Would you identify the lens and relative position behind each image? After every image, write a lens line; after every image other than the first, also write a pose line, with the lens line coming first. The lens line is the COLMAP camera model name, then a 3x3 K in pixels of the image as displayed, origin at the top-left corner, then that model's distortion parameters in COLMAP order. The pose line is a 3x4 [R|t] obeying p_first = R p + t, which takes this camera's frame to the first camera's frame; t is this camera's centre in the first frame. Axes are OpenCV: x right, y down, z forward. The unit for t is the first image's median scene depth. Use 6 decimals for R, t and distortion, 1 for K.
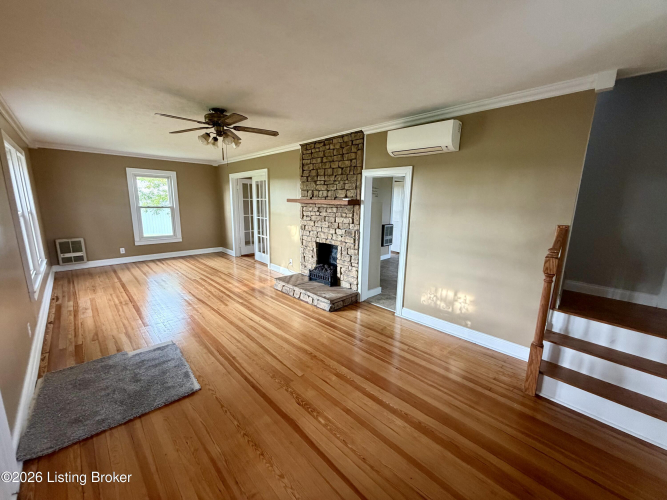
lens RADIAL K [[265.1, 0, 331.7], [0, 265.1, 250.9], [0, 0, 1]] dist [-0.001084, 0.000280]
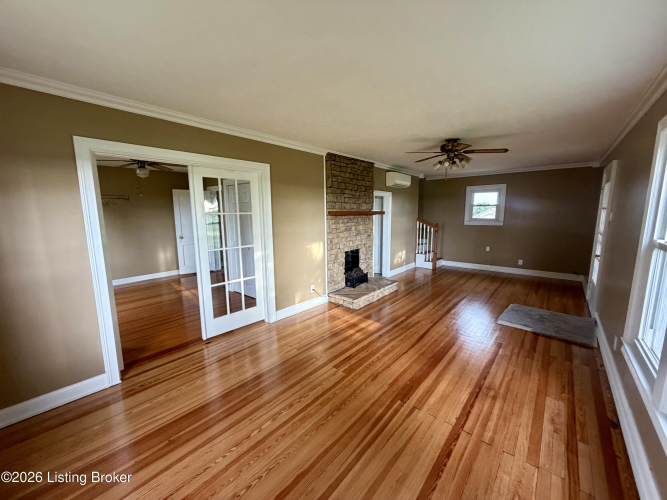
lens RADIAL K [[265.1, 0, 331.7], [0, 265.1, 250.9], [0, 0, 1]] dist [-0.001084, 0.000280]
pose [[-0.086093, -0.162335, 0.982973, -1.242866], [0.191933, 0.965452, 0.176252, -0.266831], [-0.977624, 0.203839, -0.051961, 1.276260]]
